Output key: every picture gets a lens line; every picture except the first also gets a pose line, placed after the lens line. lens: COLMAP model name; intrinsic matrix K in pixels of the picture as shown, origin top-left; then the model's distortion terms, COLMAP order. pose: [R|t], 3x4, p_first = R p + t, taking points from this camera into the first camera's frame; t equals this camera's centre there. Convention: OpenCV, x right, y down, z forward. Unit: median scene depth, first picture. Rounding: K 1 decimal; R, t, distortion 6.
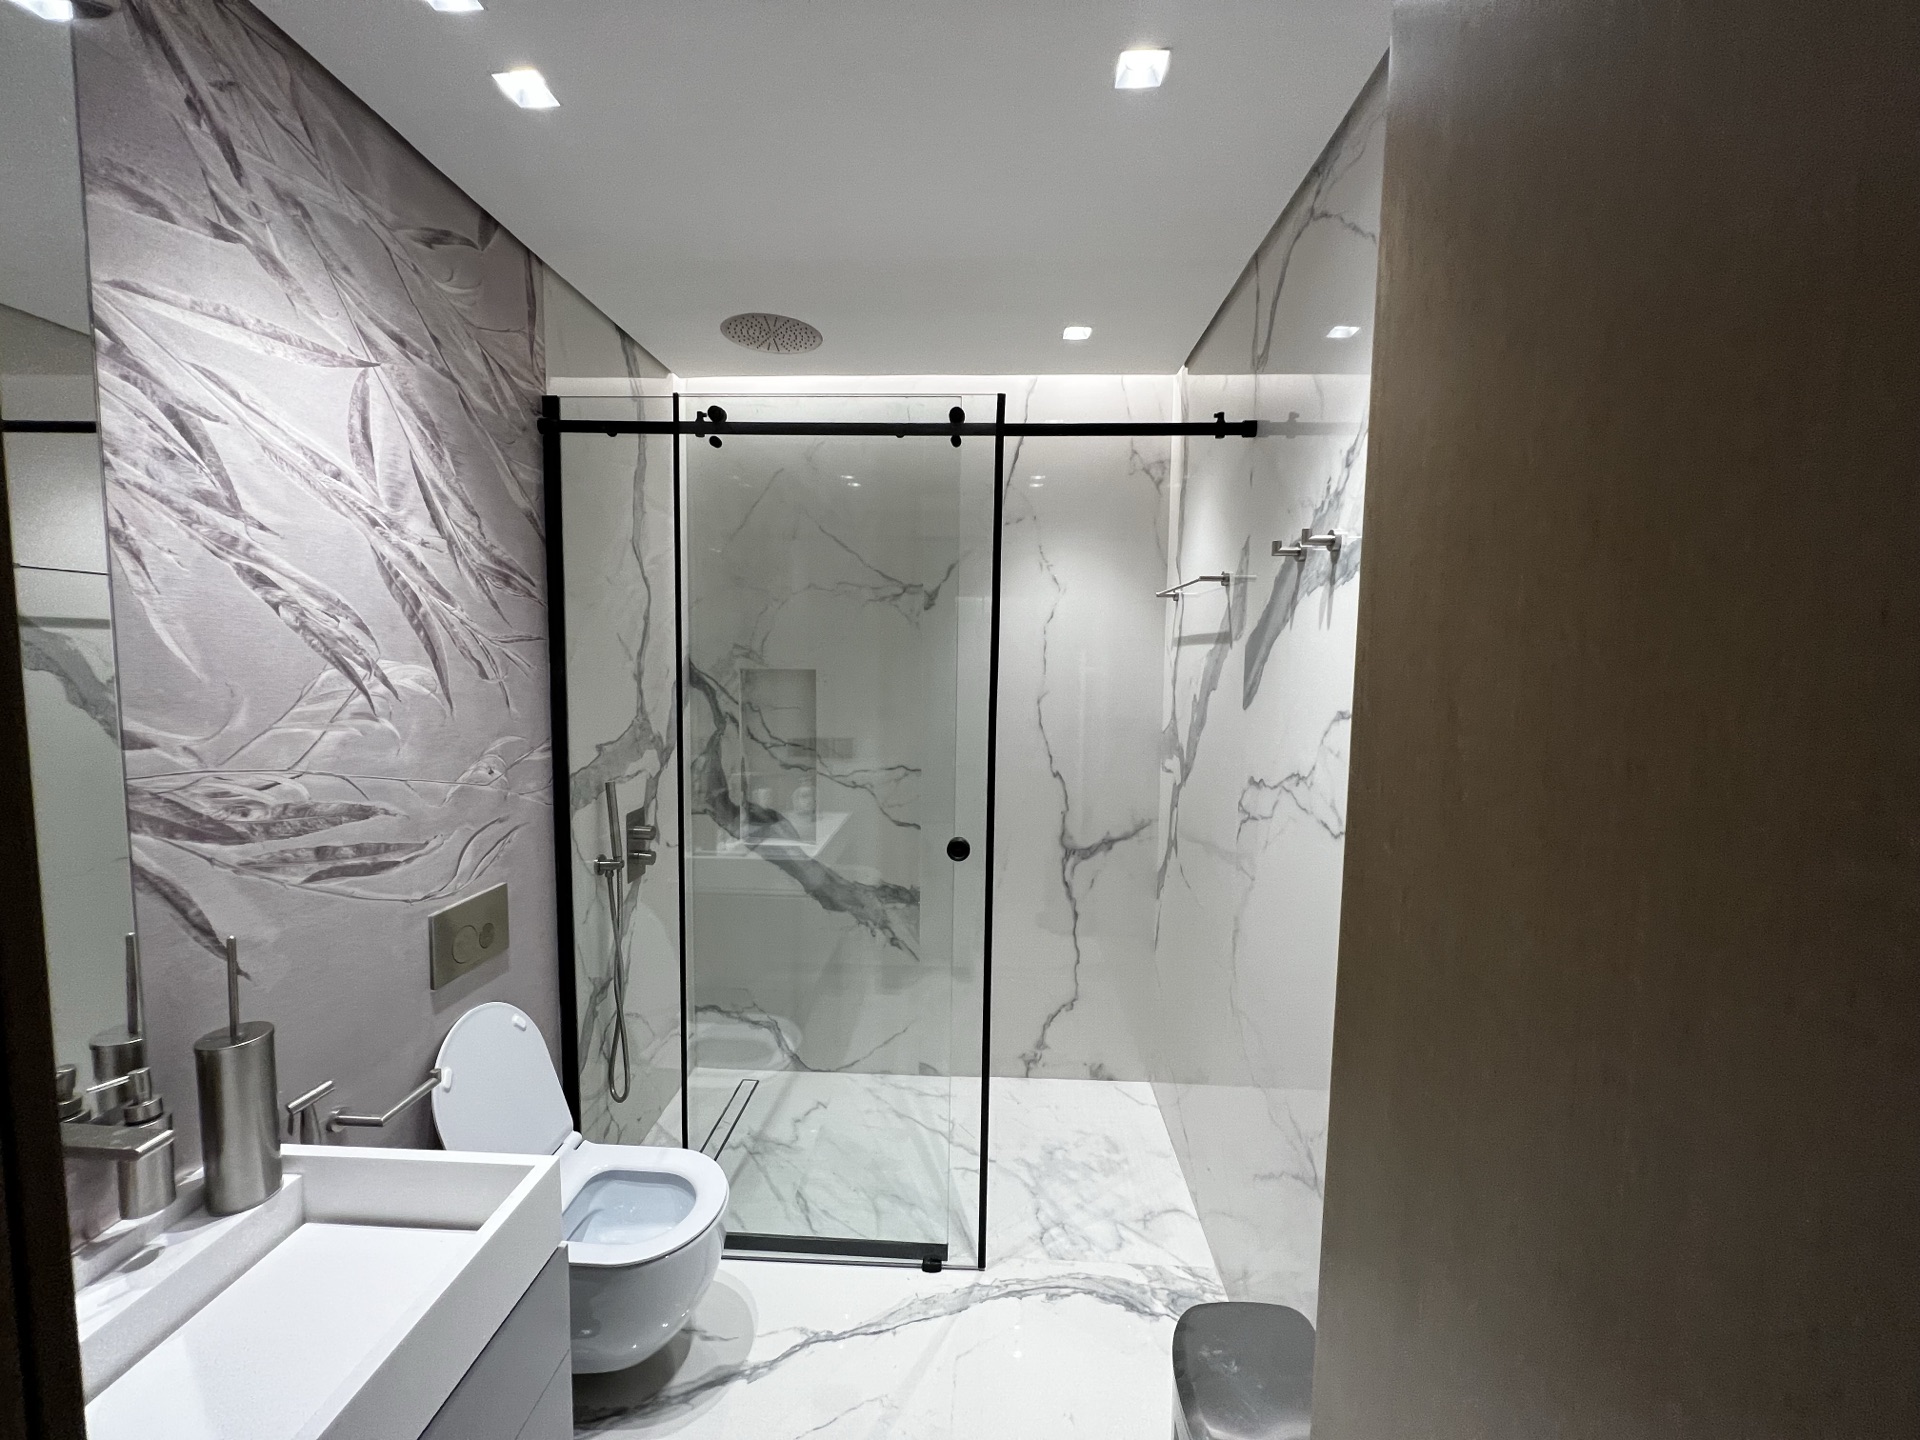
lens RADIAL K [[771.0, 0, 957.0], [0, 771.0, 716.9], [0, 0, 1]] dist [-0.001908, 0.000257]
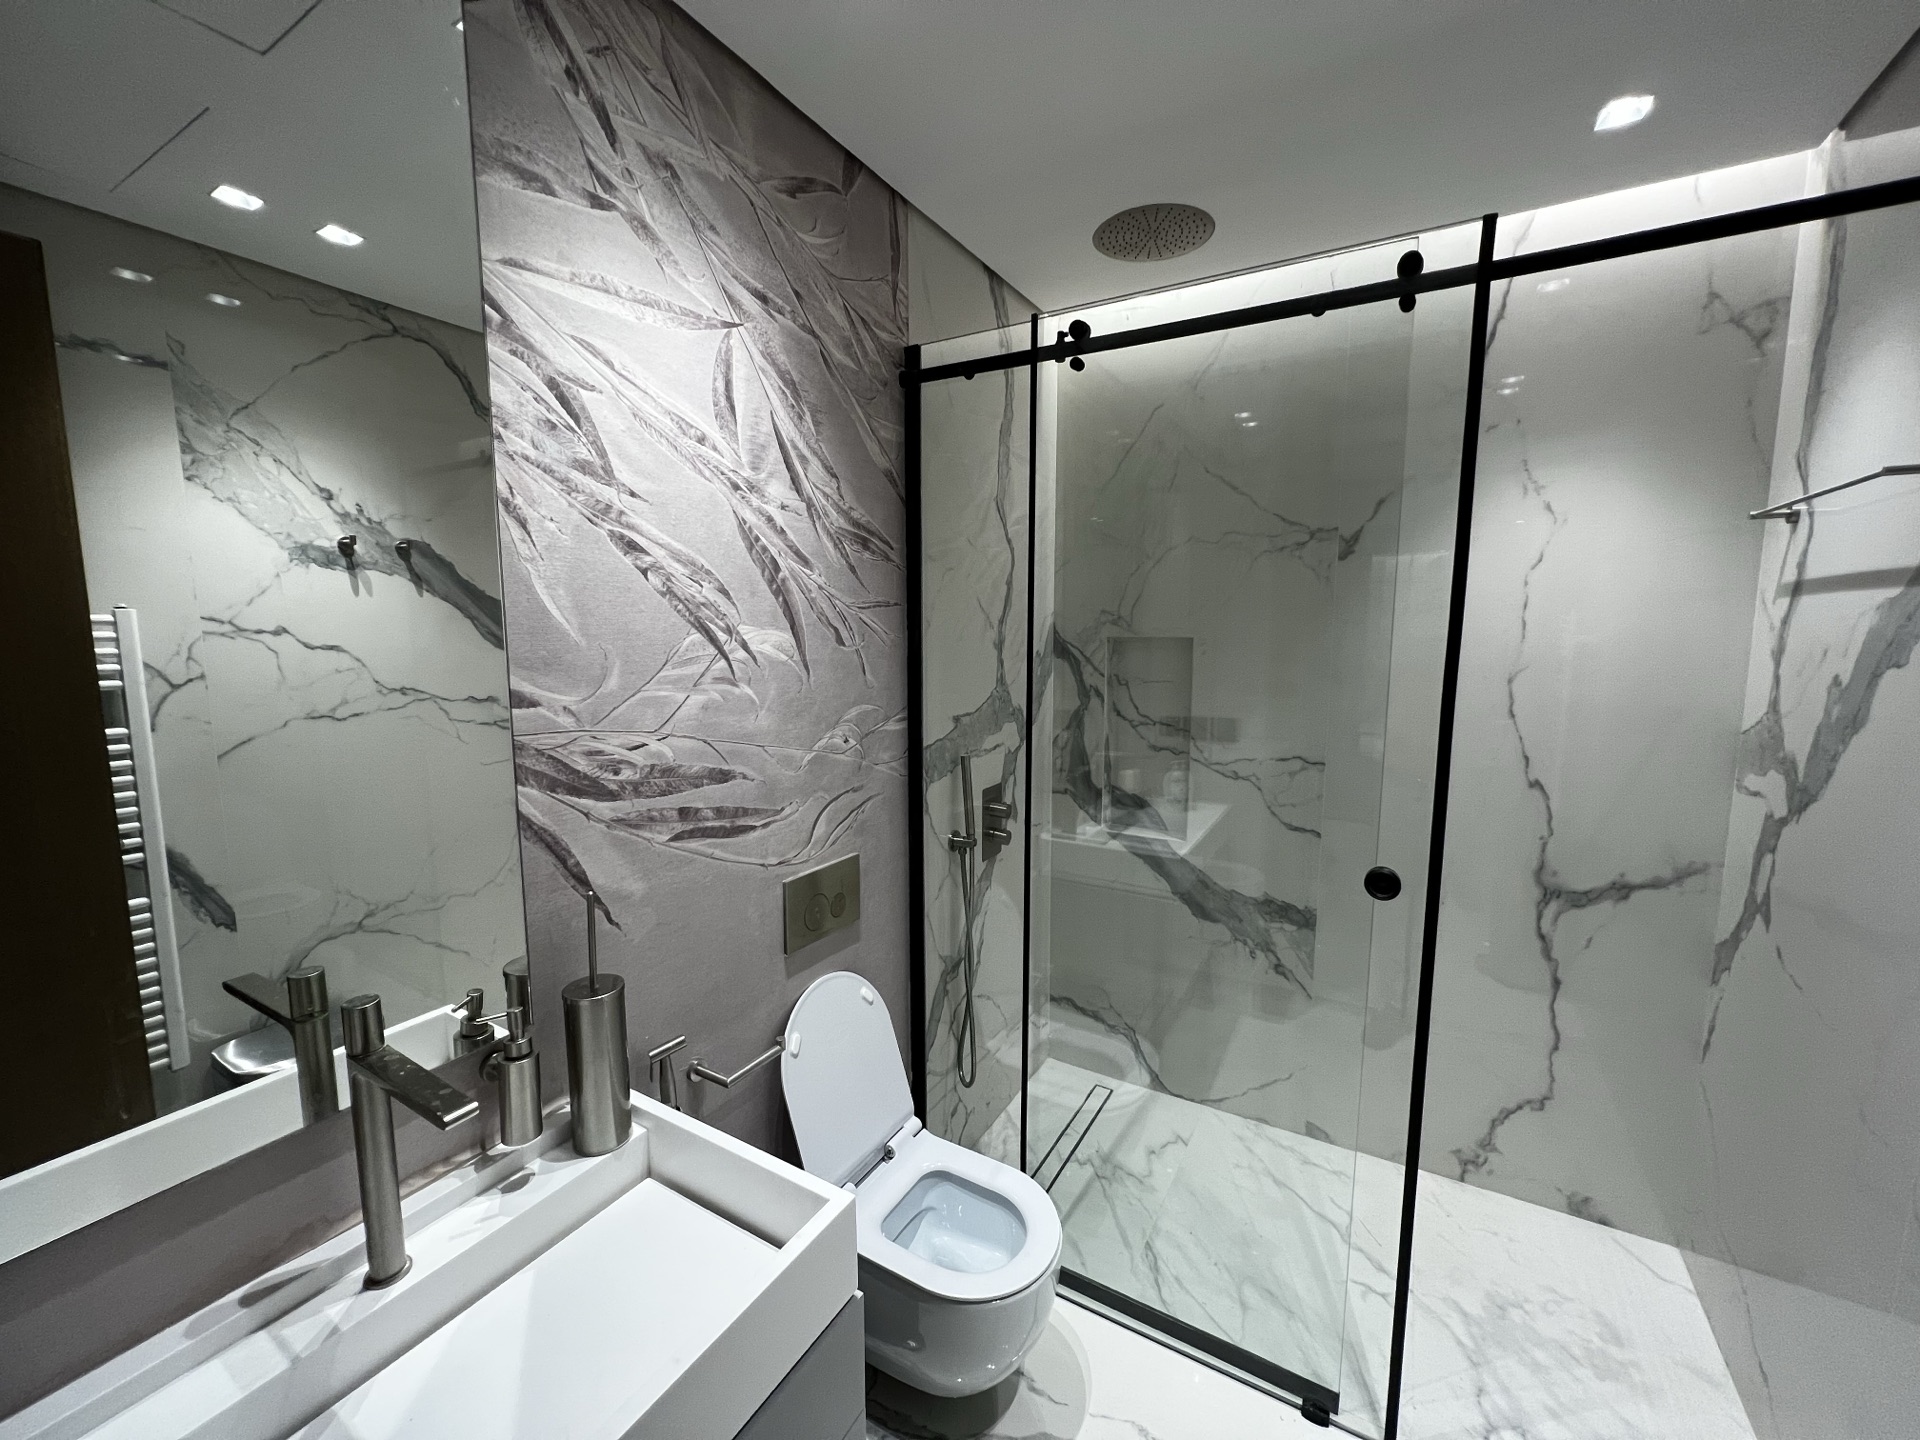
lens RADIAL K [[771.0, 0, 958.0], [0, 771.0, 712.0], [0, 0, 1]] dist [-0.001908, 0.000257]
pose [[0.884535, 0.040230, -0.464736, -0.021678], [-0.027006, 0.999020, 0.035079, -0.003116], [0.465691, -0.018478, 0.884754, 0.187170]]
